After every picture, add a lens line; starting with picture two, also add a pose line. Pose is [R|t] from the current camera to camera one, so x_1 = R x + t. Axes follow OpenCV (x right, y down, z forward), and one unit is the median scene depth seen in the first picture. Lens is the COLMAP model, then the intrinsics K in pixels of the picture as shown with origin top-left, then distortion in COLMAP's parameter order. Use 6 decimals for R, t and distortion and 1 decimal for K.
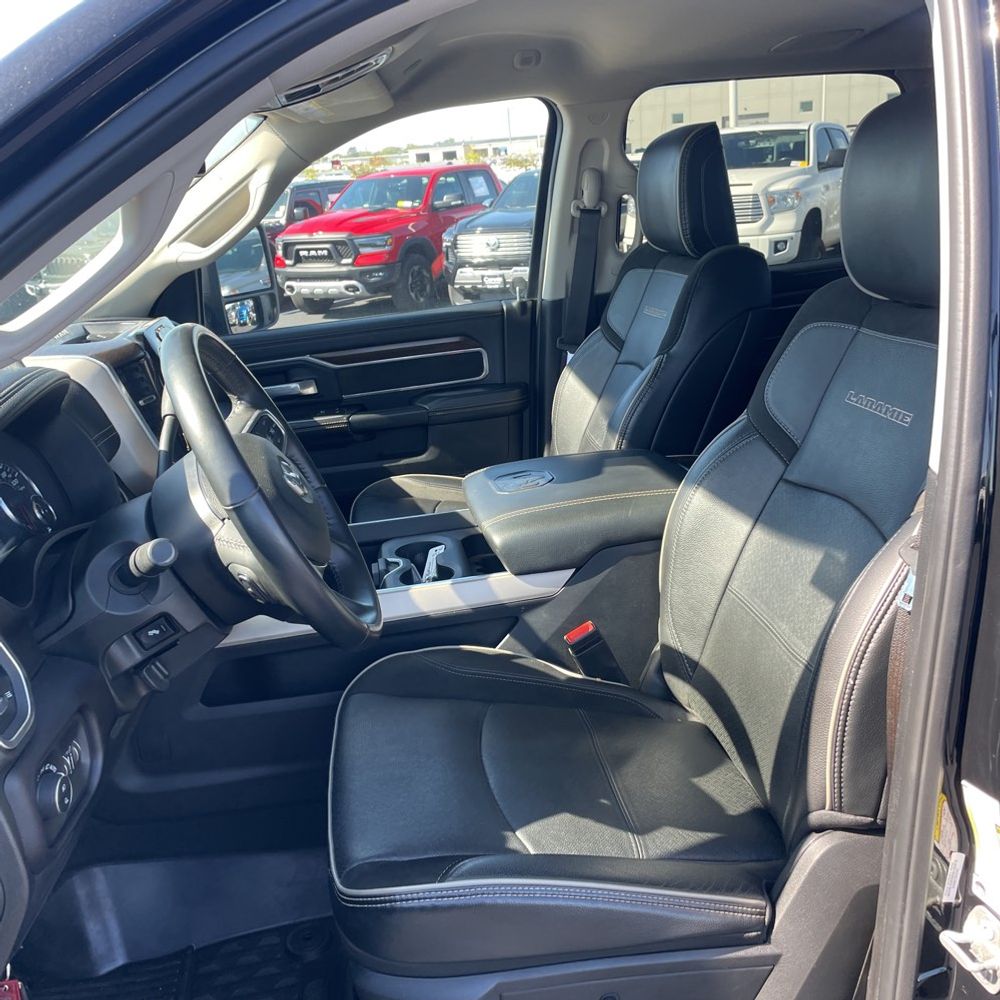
lens RADIAL K [[1004.4, 0, 500.0], [0, 1004.4, 500.0], [0, 0, 1]] dist [0.085622, -0.113379]
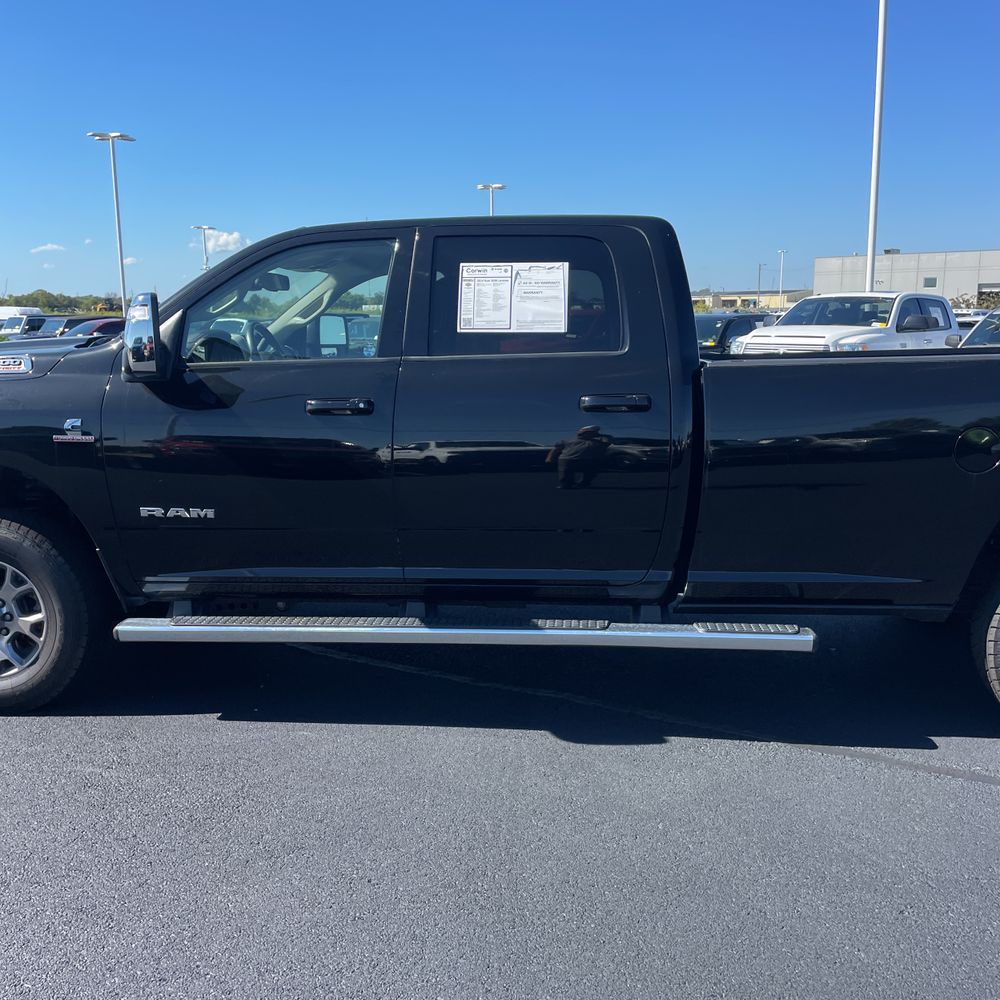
lens RADIAL K [[1004.4, 0, 500.0], [0, 1004.4, 500.0], [0, 0, 1]] dist [0.085622, -0.113379]
pose [[0.969118, 0.108472, -0.221459, 0.125949], [-0.136656, 0.983786, -0.116151, 0.067722], [0.205269, 0.142827, 0.968228, -0.206153]]
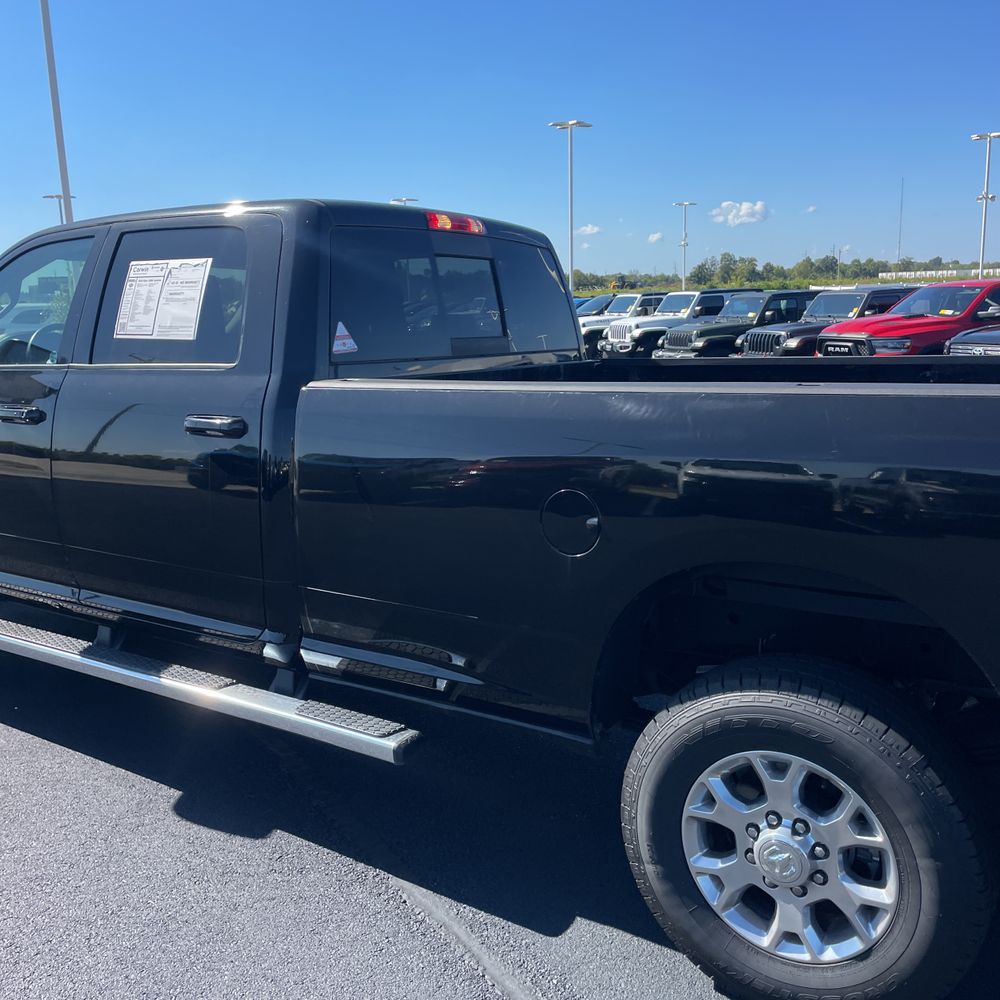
lens RADIAL K [[998.9, 0, 491.3], [0, 998.9, 492.9], [0, 0, 1]] dist [0.108058, -0.198983]
pose [[0.737909, 0.185148, -0.649007, 0.291115], [-0.243981, 0.969780, -0.000743, 0.005297], [0.629256, 0.158894, 0.760782, -0.071065]]
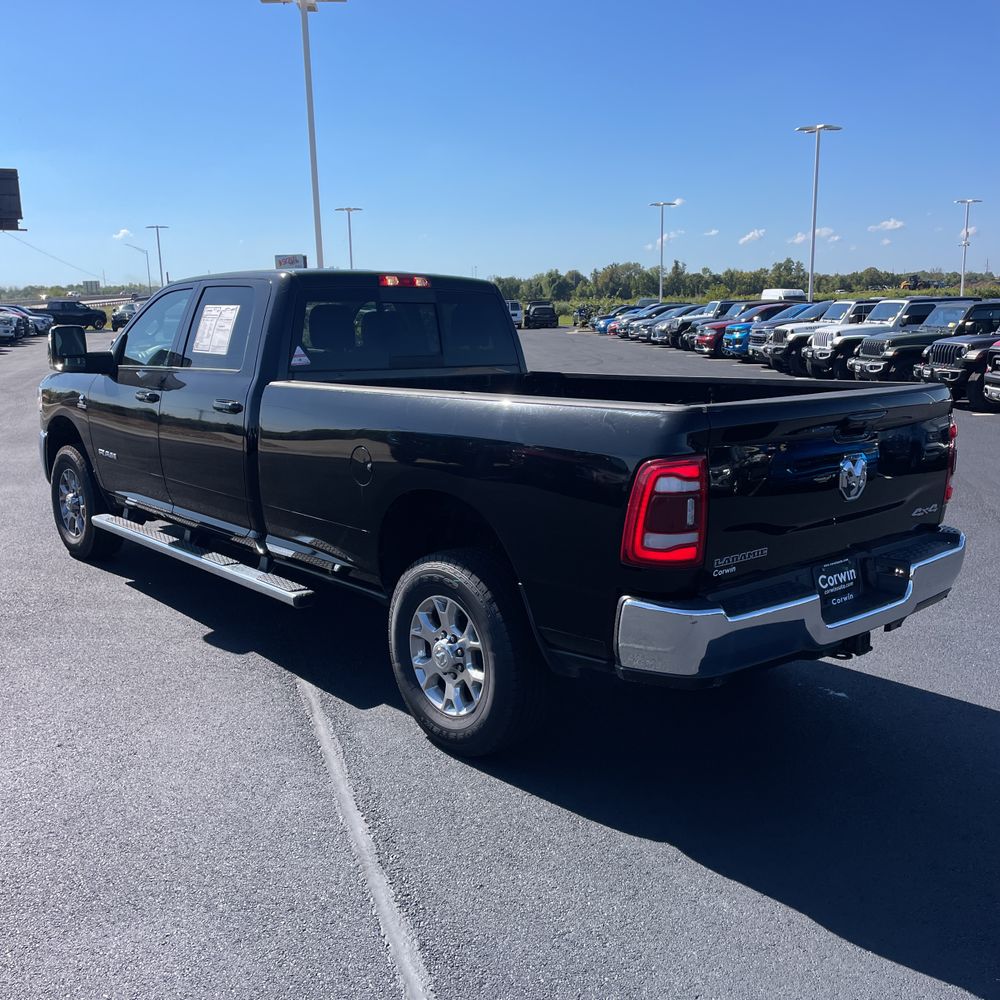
lens RADIAL K [[998.9, 0, 491.3], [0, 998.9, 492.9], [0, 0, 1]] dist [0.108058, -0.198983]
pose [[0.531665, 0.222246, -0.817275, 0.469934], [-0.290664, 0.954232, 0.070402, -0.019329], [0.795517, 0.200122, 0.571930, -0.072159]]
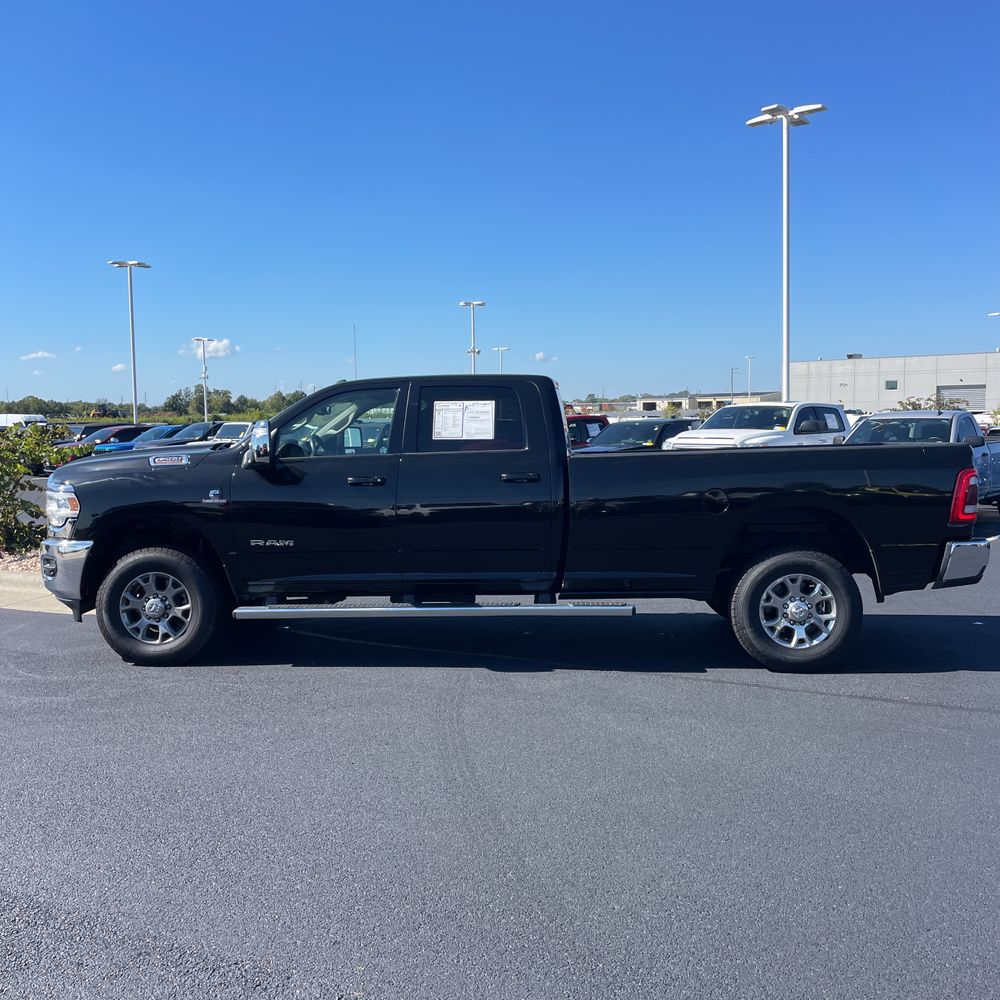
lens RADIAL K [[996.3, 0, 503.6], [0, 996.3, 486.2], [0, 0, 1]] dist [0.120053, -0.179451]
pose [[0.973868, 0.075284, -0.214275, 0.189857], [-0.124793, 0.965654, -0.227902, 0.122105], [0.189758, 0.248686, 0.949814, -0.403060]]
